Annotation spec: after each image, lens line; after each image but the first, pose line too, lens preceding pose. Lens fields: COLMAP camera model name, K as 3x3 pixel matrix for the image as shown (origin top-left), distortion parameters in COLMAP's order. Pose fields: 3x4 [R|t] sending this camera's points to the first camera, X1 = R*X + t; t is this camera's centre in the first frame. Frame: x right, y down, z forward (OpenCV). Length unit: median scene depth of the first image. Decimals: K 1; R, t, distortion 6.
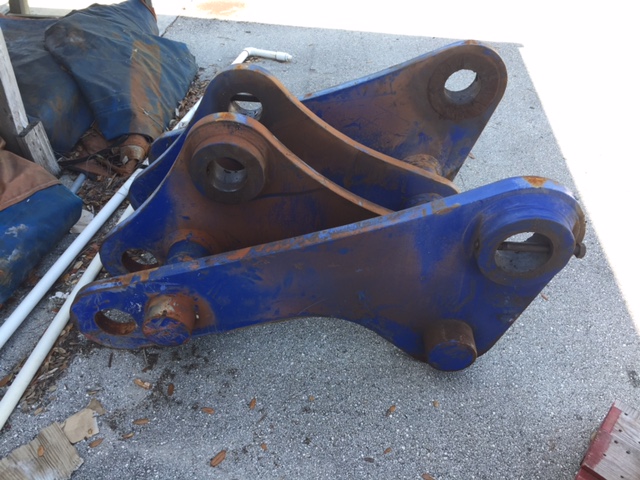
lens RADIAL K [[542.3, 0, 320.0], [0, 542.3, 240.0], [0, 0, 1]] dist [0.040128, -0.010998]
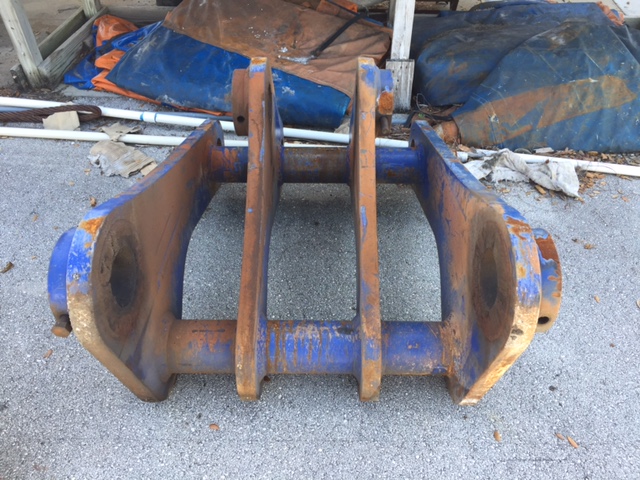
lens RADIAL K [[542.3, 0, 320.0], [0, 542.3, 240.0], [0, 0, 1]] dist [0.040128, -0.010998]
pose [[0.029069, 0.659087, -0.751505, 0.772791], [-0.659751, 0.577450, 0.480917, -0.541980], [0.750922, 0.481826, 0.451618, 0.649377]]
